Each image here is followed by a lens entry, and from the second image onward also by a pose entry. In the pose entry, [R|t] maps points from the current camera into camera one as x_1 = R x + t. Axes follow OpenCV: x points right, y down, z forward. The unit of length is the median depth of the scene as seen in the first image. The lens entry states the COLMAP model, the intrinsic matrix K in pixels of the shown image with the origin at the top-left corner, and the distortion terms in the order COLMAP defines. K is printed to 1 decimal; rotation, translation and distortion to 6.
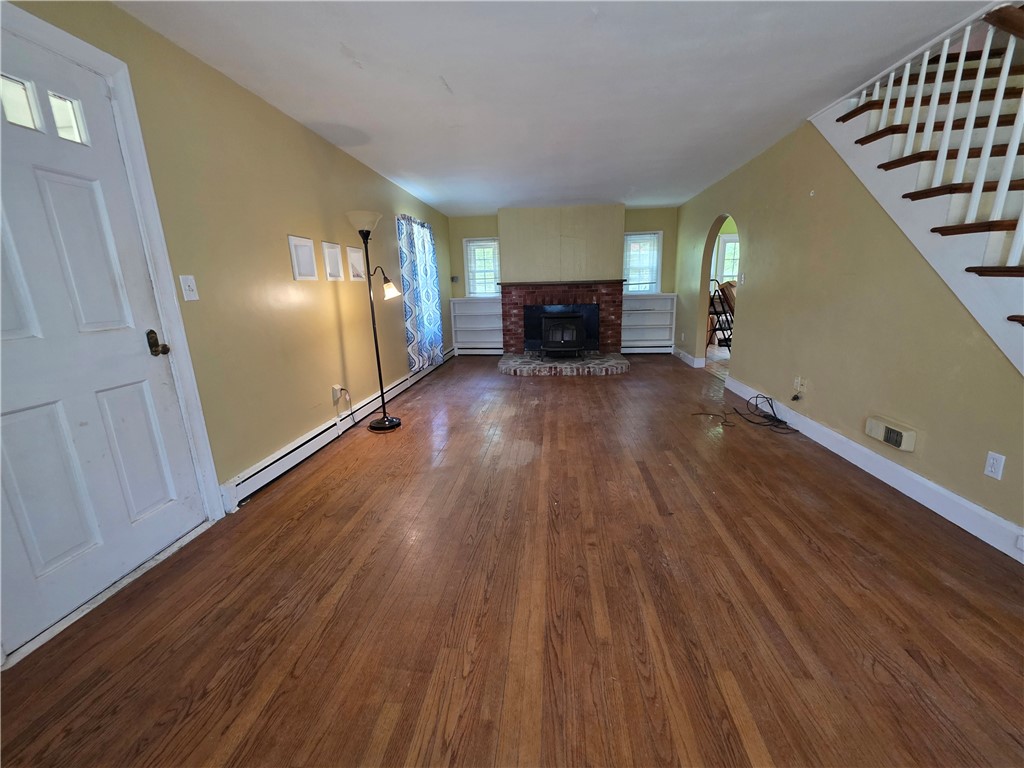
lens RADIAL K [[411.7, 0, 514.4], [0, 411.7, 388.3], [0, 0, 1]] dist [0.002888, 0.000644]
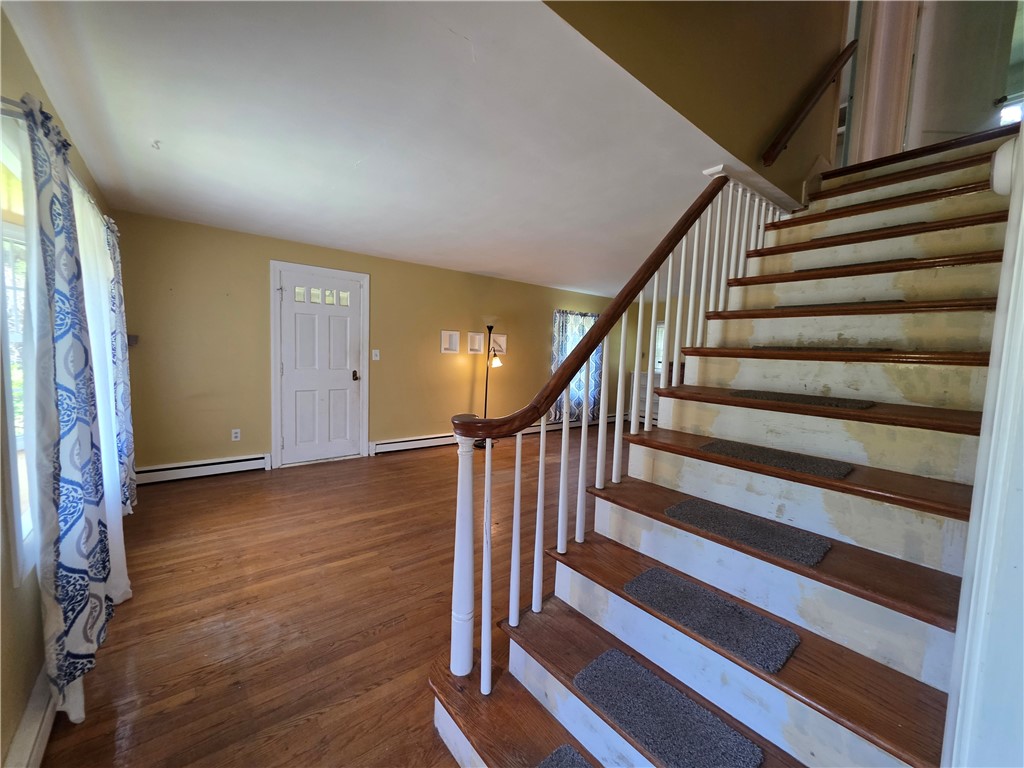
lens RADIAL K [[411.7, 0, 509.2], [0, 411.7, 389.9], [0, 0, 1]] dist [0.002888, 0.000644]
pose [[0.696673, 0.127296, -0.706004, 1.315422], [-0.229095, 0.972078, -0.050797, -0.093270], [0.679825, 0.197131, 0.706384, -0.104089]]
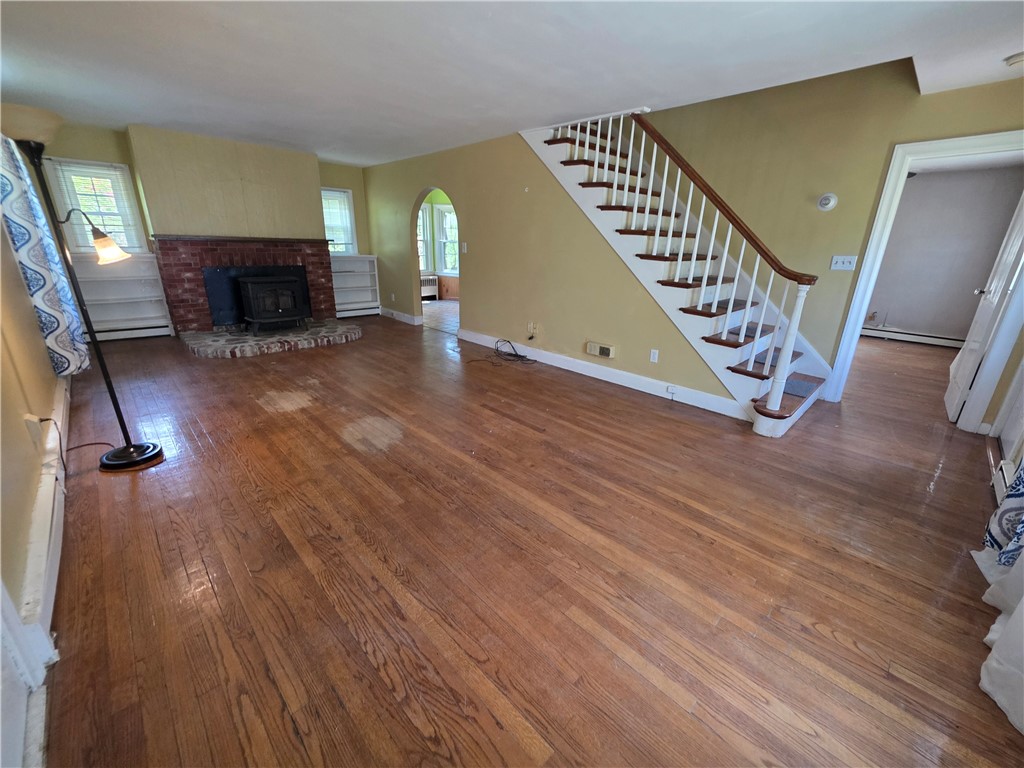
lens RADIAL K [[411.7, 0, 514.9], [0, 411.7, 387.9], [0, 0, 1]] dist [0.002888, 0.000644]
pose [[0.638521, -0.214608, 0.739076, -0.632155], [0.141315, 0.976699, 0.161519, -0.065479], [-0.756519, 0.001309, 0.653971, 0.161698]]
